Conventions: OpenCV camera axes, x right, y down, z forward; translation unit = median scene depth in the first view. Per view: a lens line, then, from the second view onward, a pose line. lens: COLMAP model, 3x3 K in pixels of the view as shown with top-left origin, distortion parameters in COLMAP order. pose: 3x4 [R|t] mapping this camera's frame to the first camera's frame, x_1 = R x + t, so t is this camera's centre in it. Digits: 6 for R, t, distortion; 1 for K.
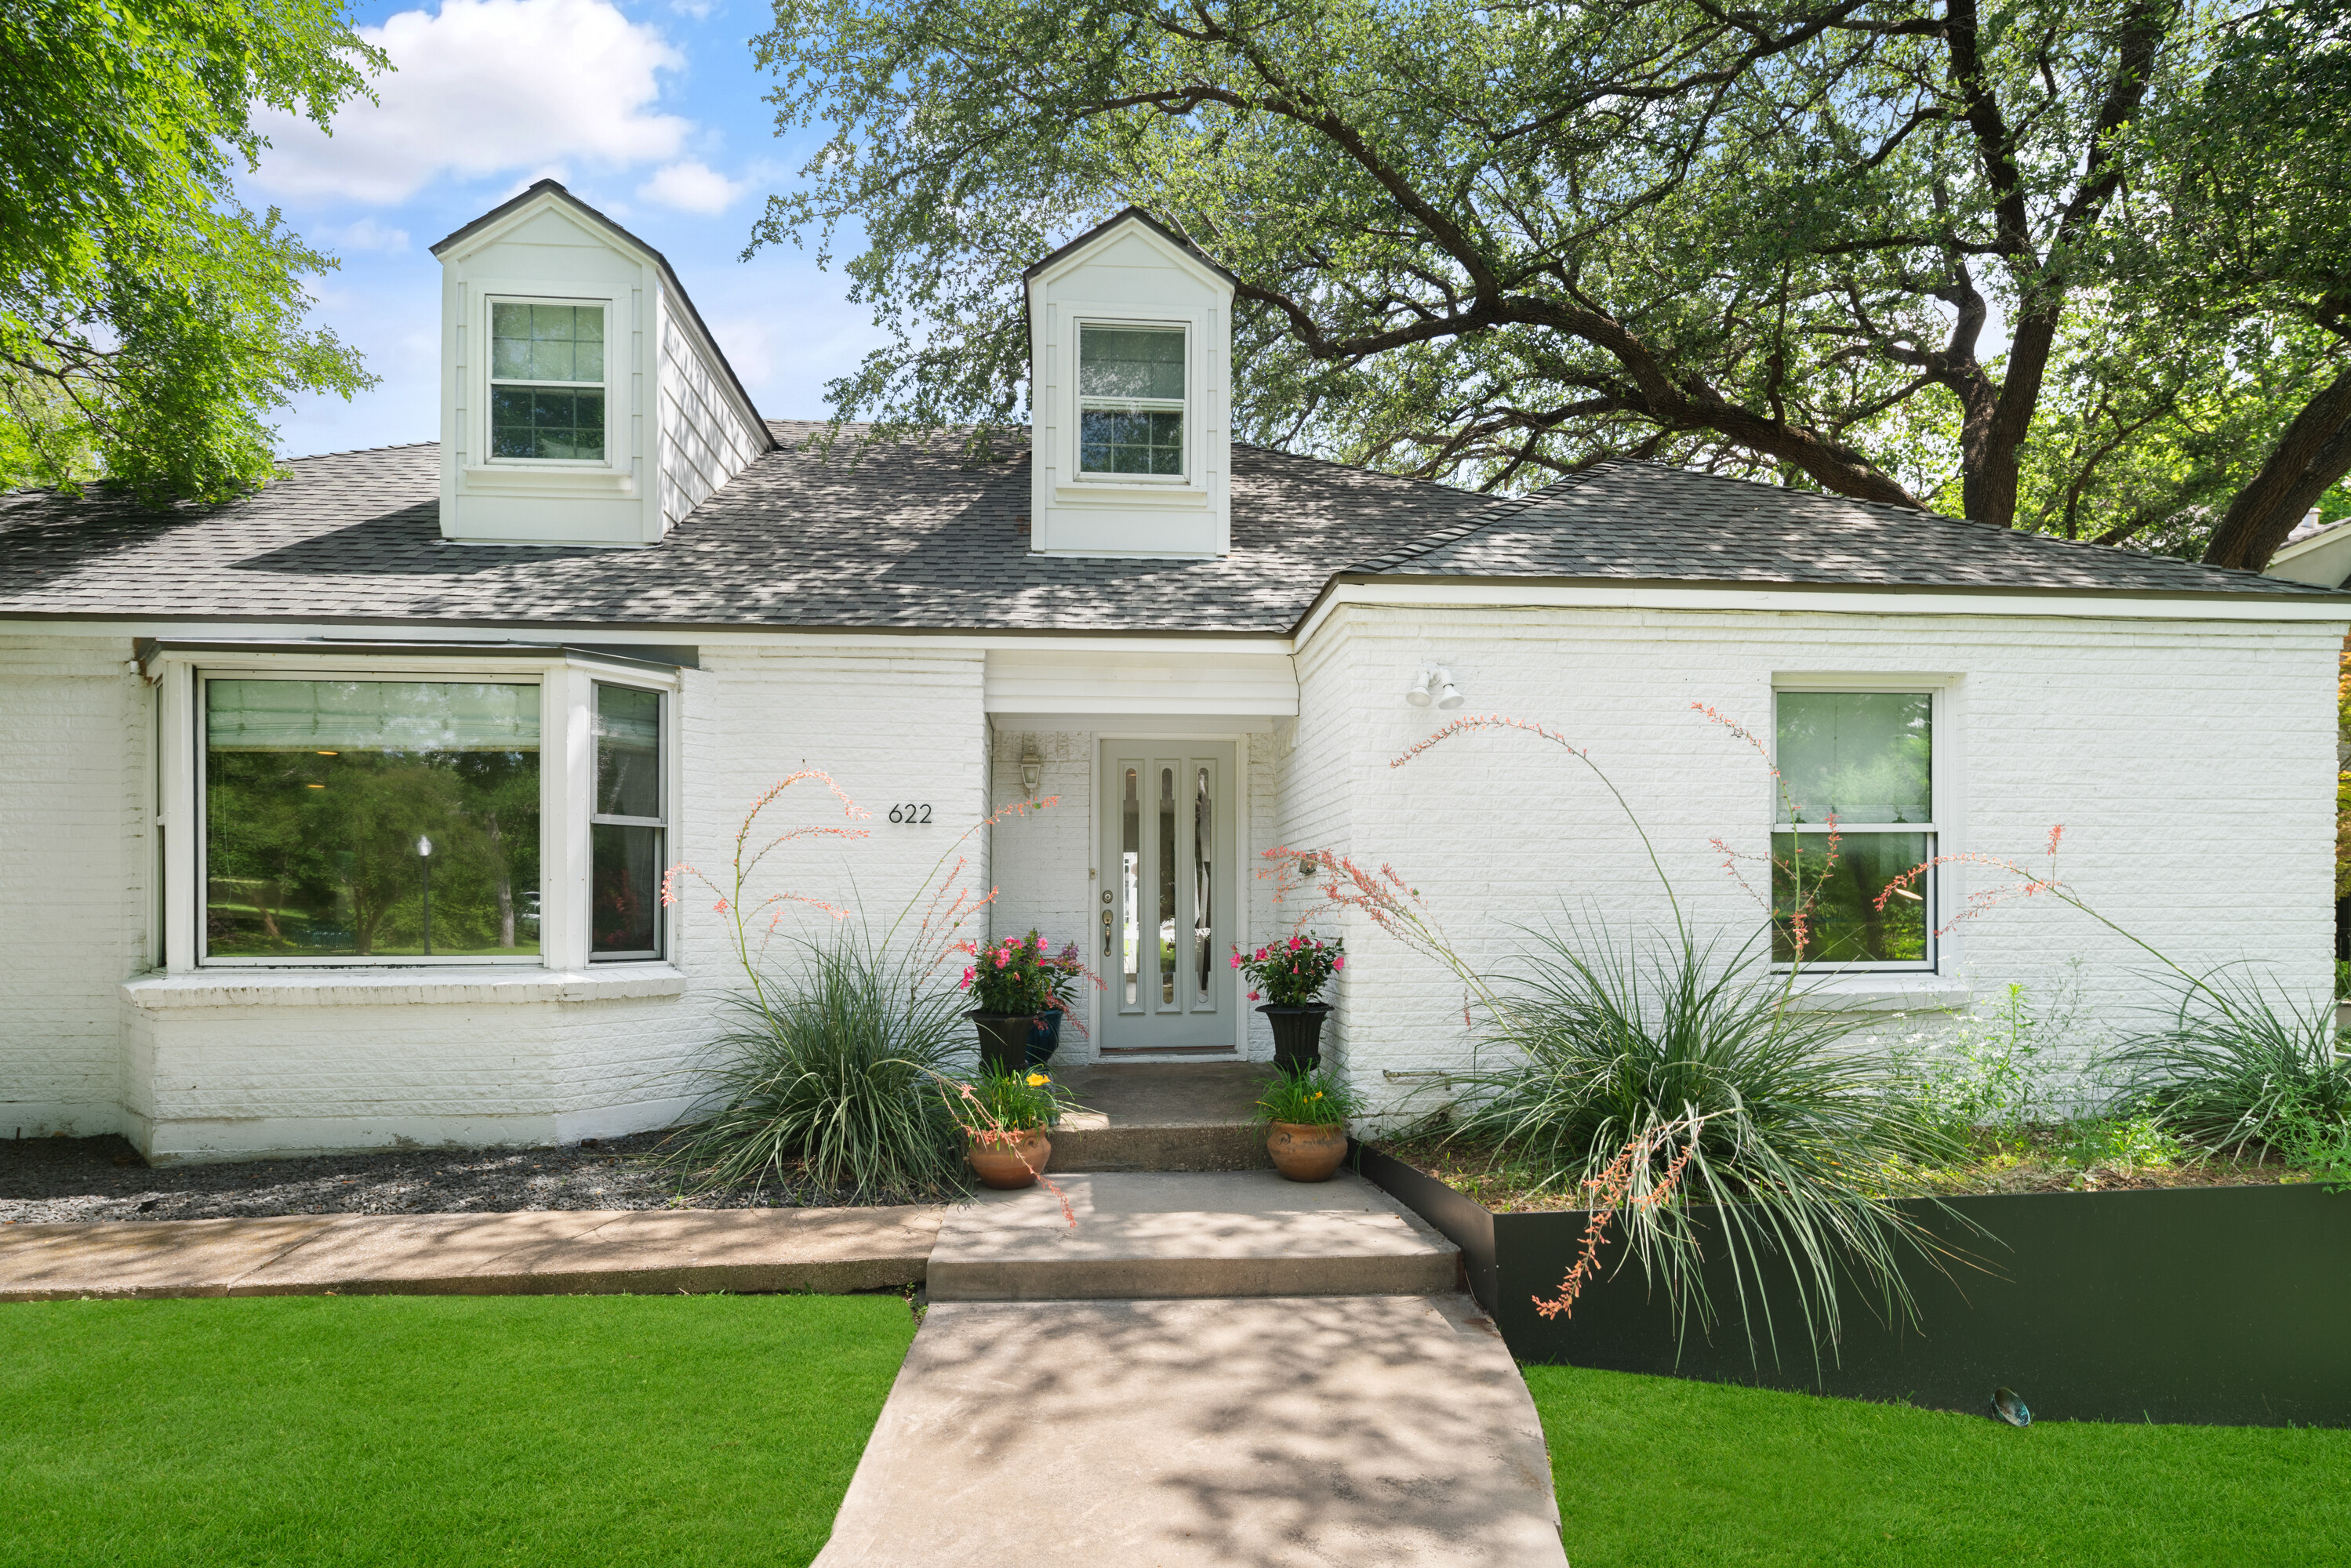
lens RADIAL K [[1213.1, 0, 1148.3], [0, 1213.1, 854.1], [0, 0, 1]] dist [-0.000964, -0.000190]
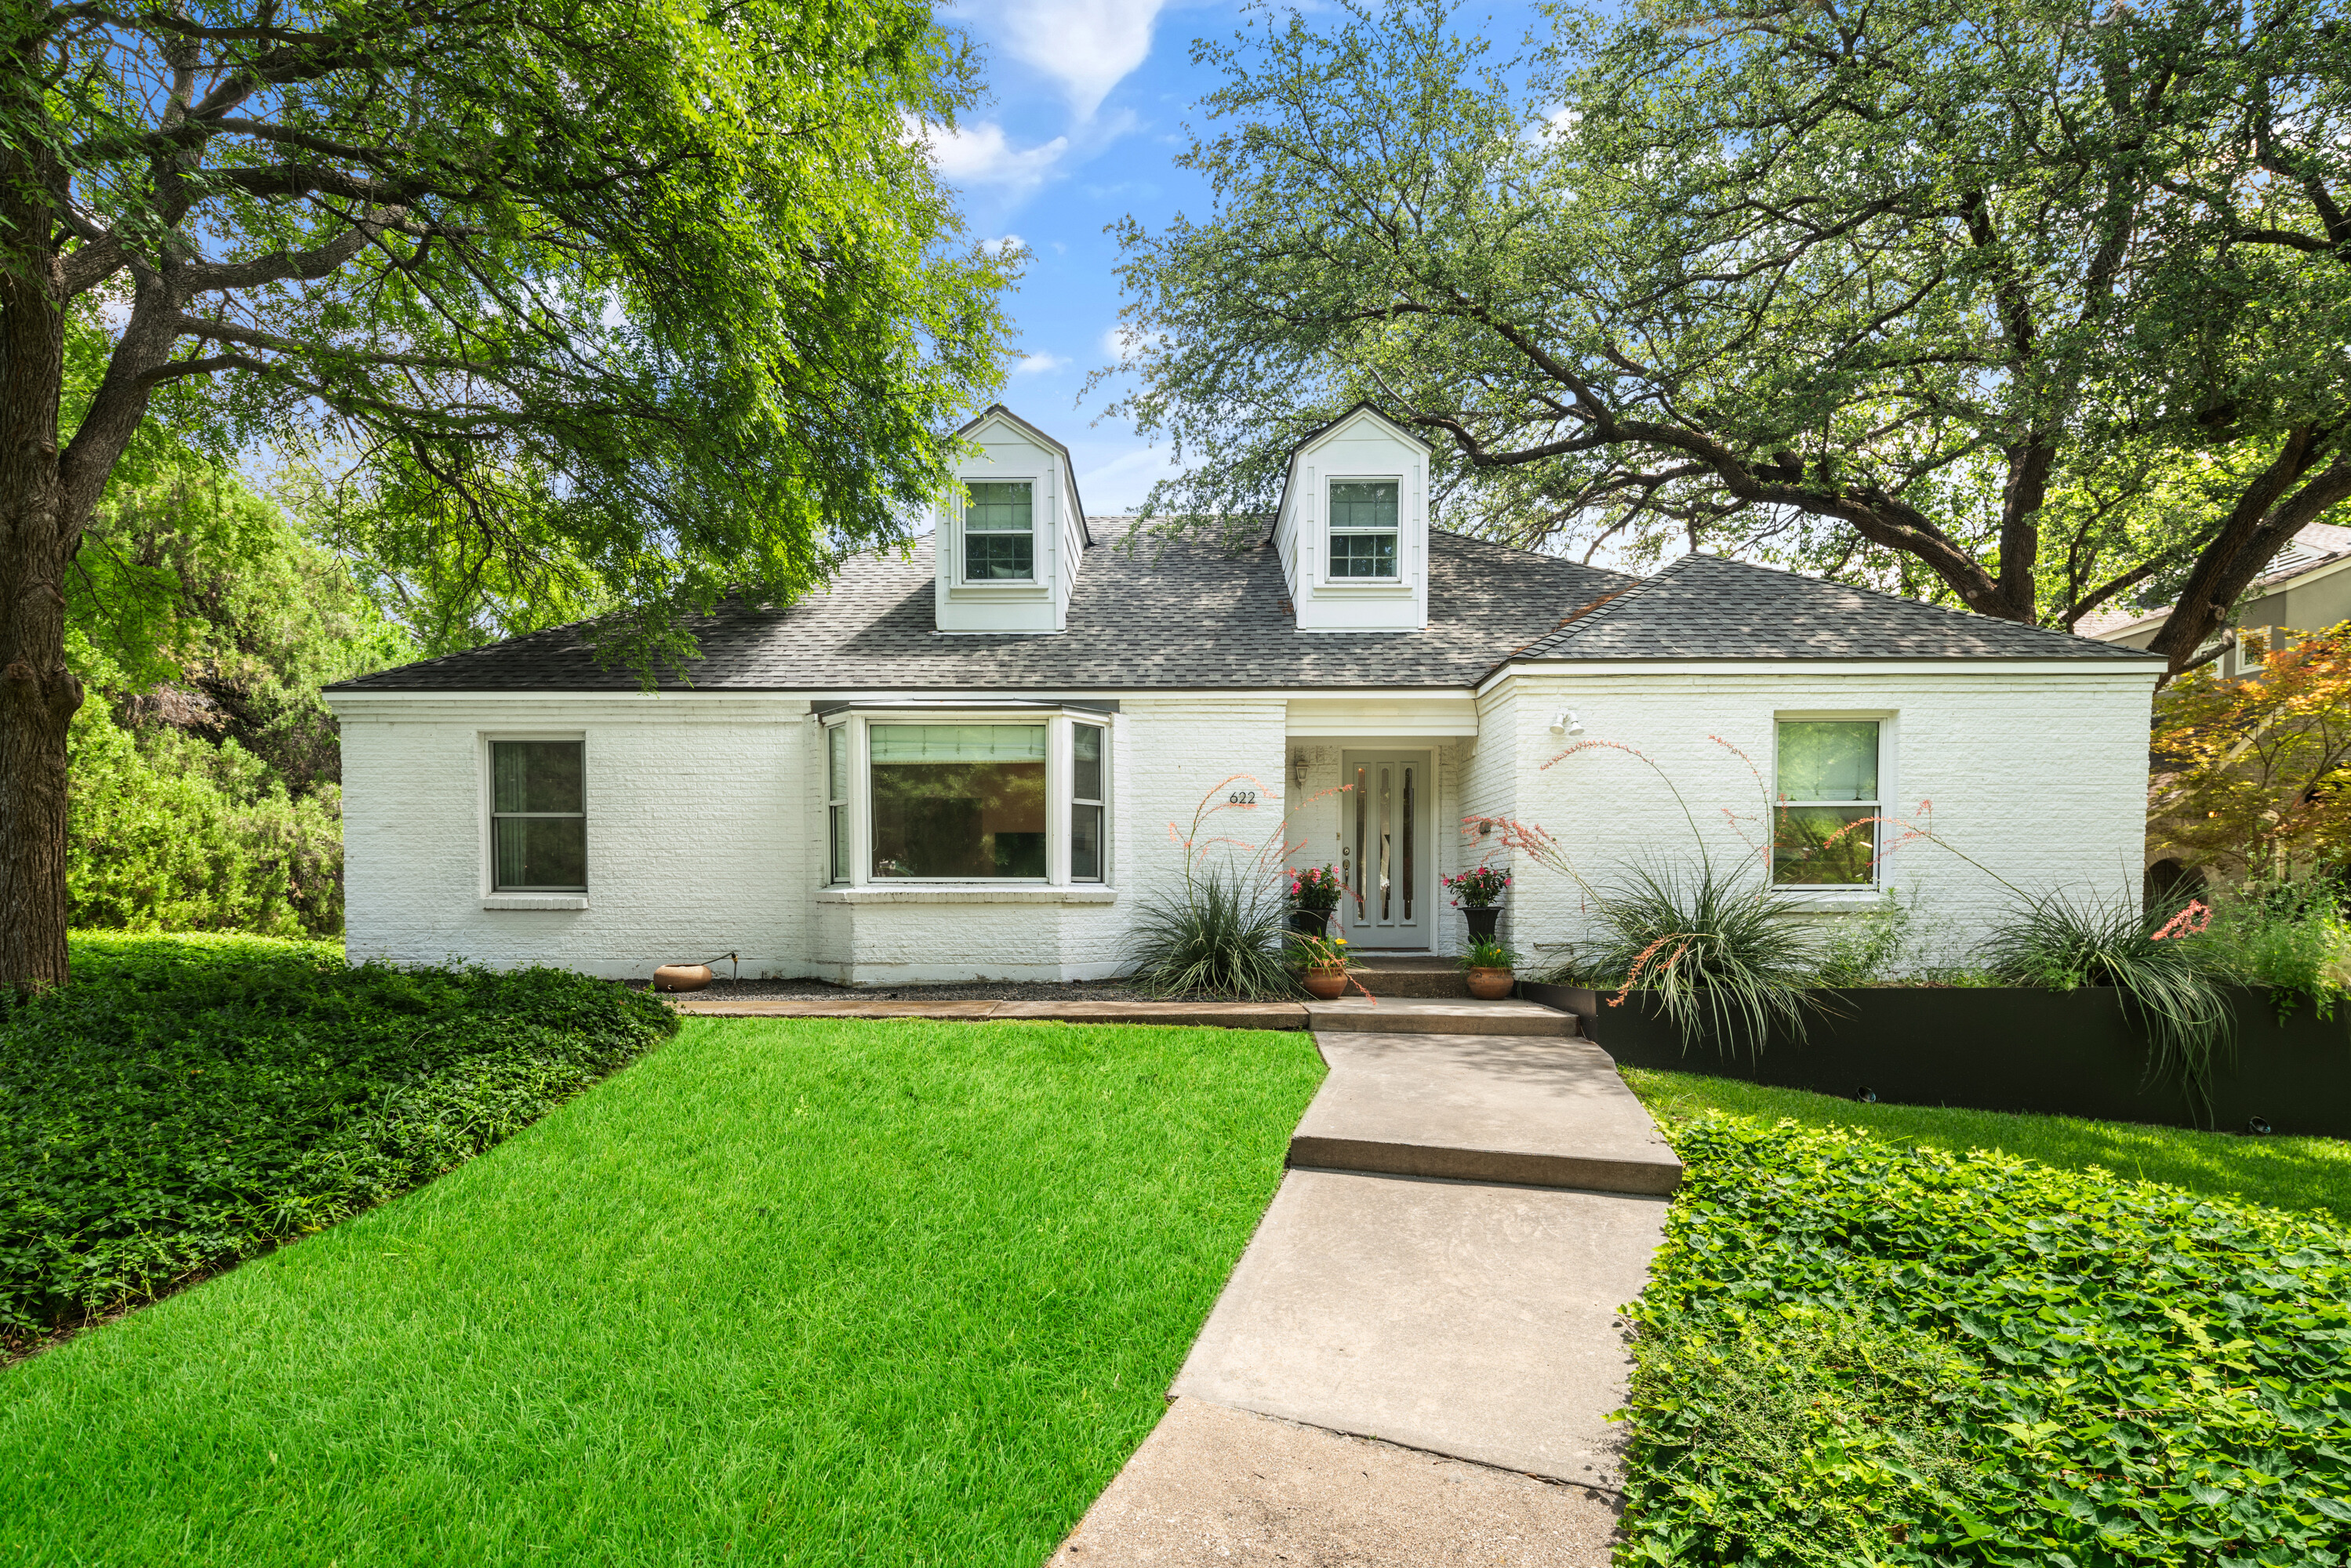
lens RADIAL K [[1159.9, 0, 1140.6], [0, 1159.9, 867.0], [0, 0, 1]] dist [0.002504, -0.001956]
pose [[0.993564, 0.002860, -0.113233, -0.160239], [-0.000015, 0.999685, 0.025114, 0.023683], [0.113269, -0.024951, 0.993251, -0.643130]]
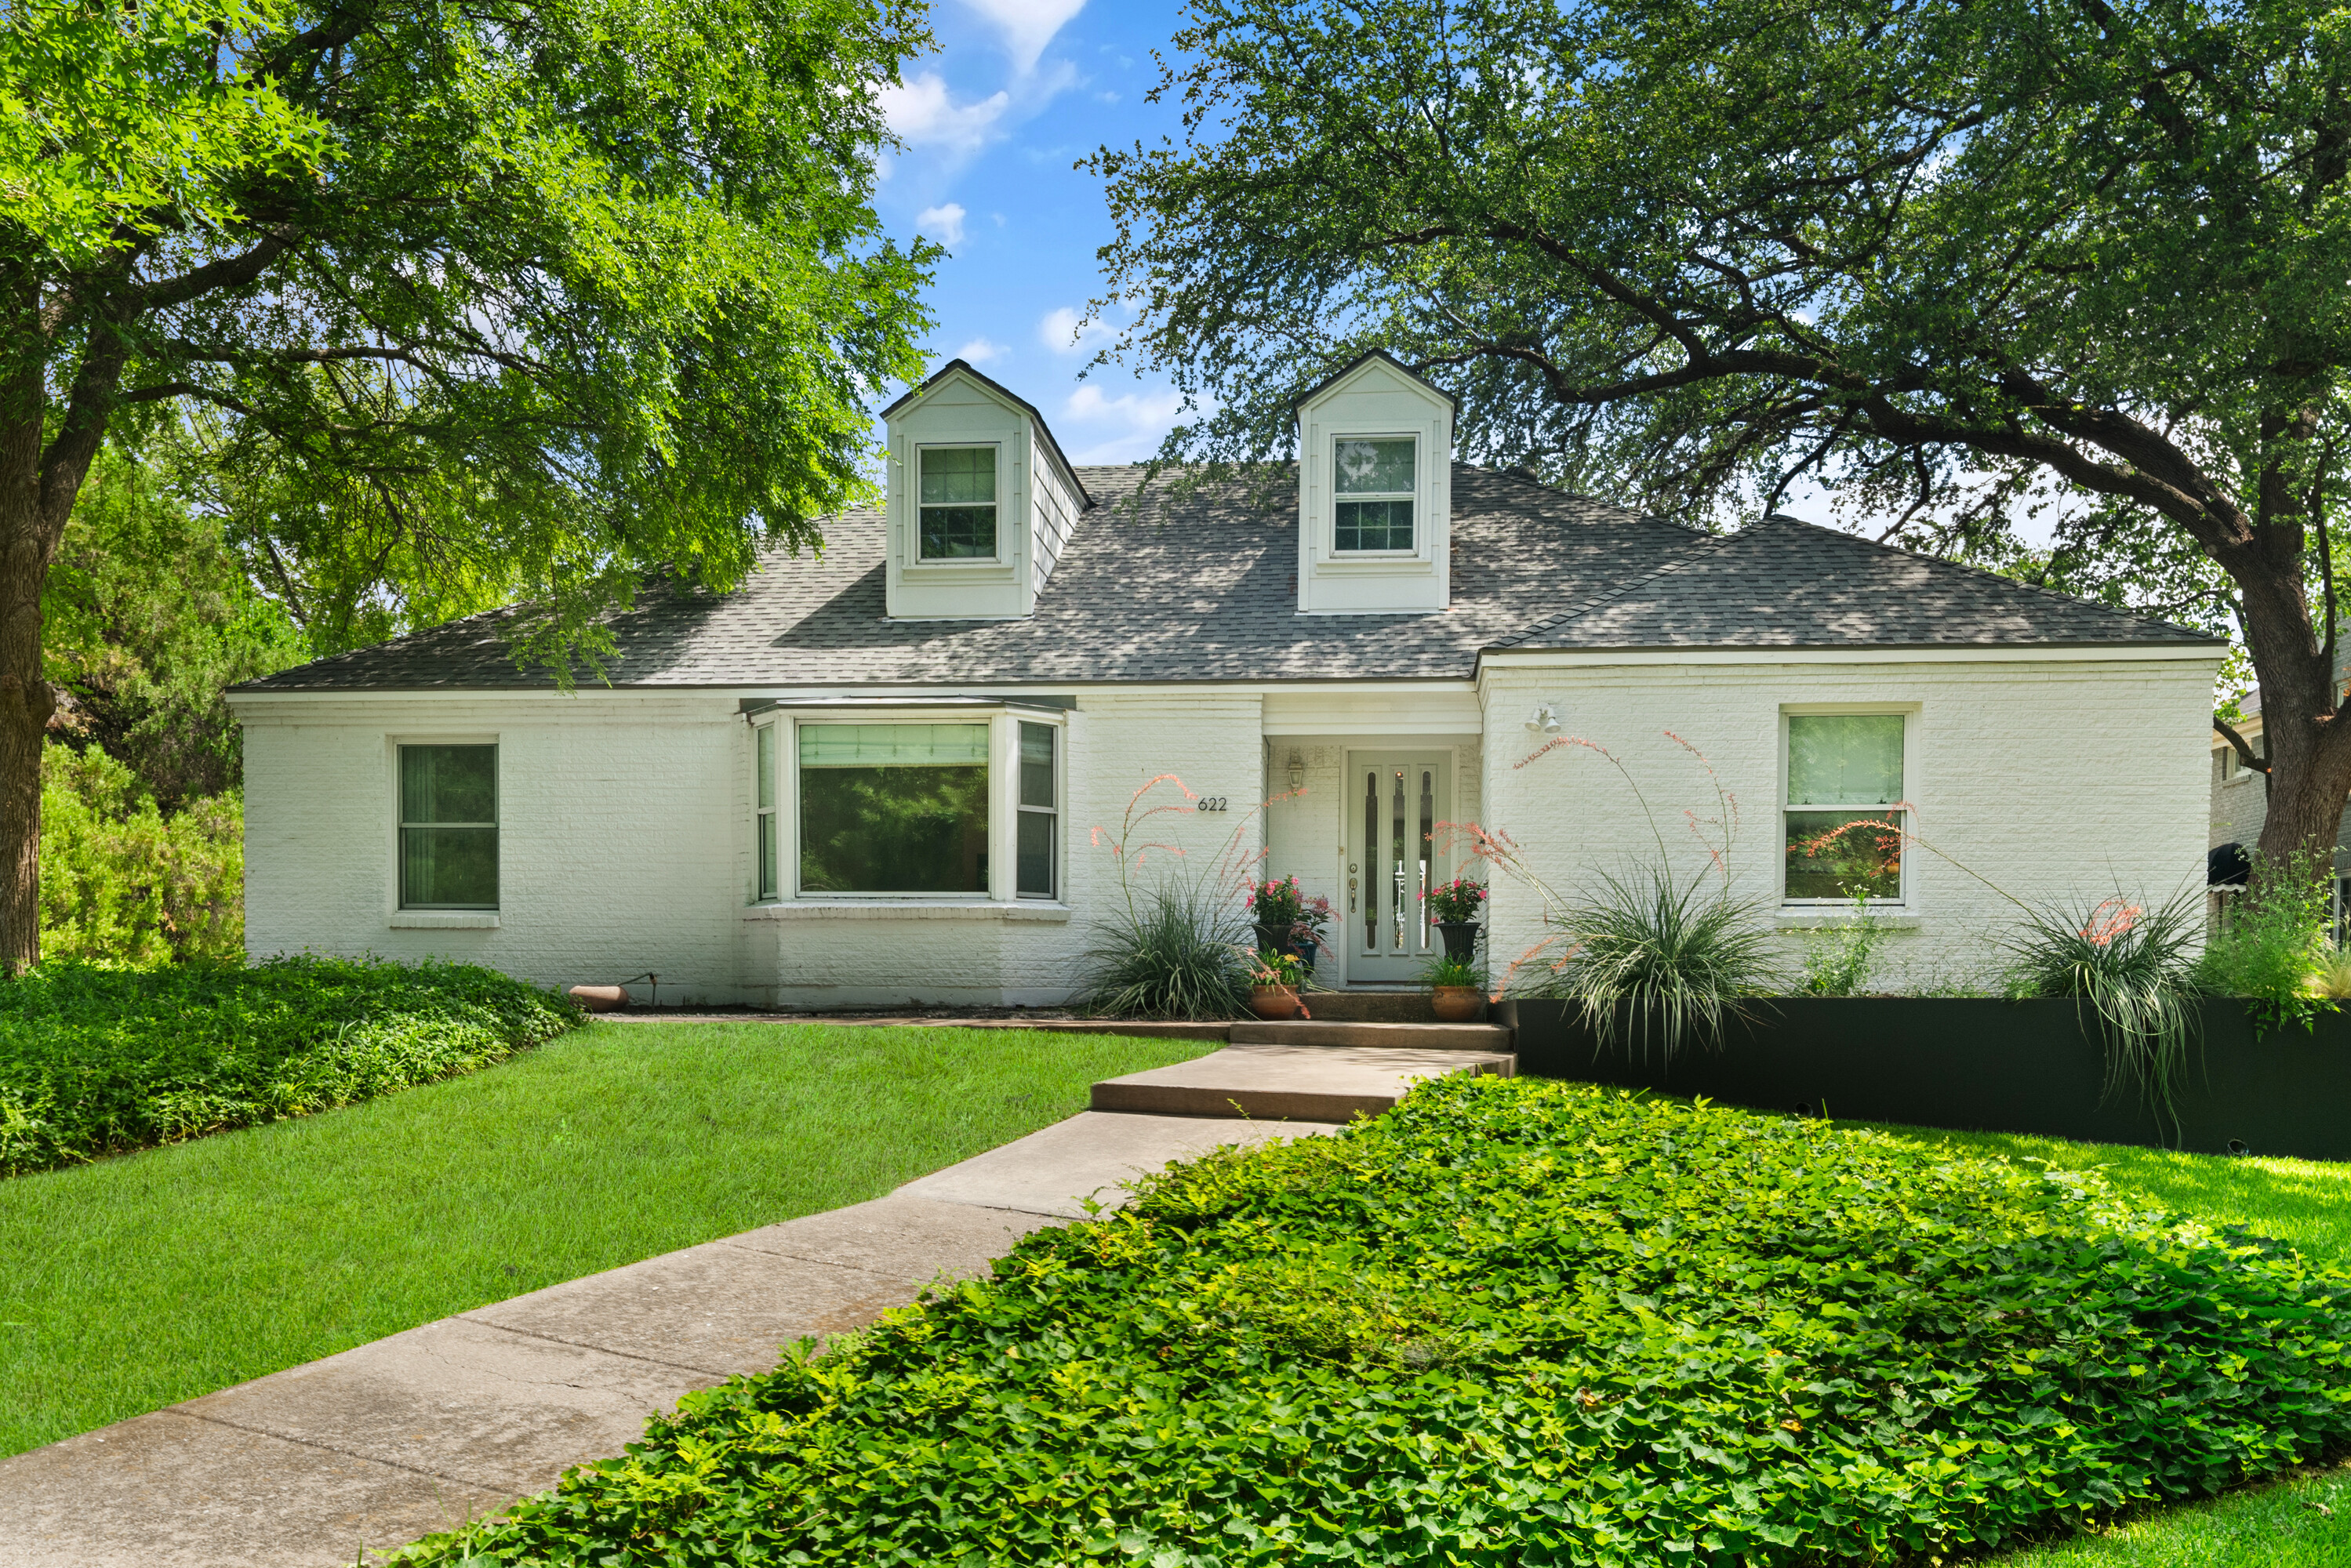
lens RADIAL K [[1764.6, 0, 1181.2], [0, 1764.6, 898.9], [0, 0, 1]] dist [-0.007956, 0.010838]
pose [[0.982153, 0.002276, -0.188070, 0.182269], [-0.001501, 0.999990, 0.004266, 0.077468], [0.188078, -0.003908, 0.982146, -1.191947]]
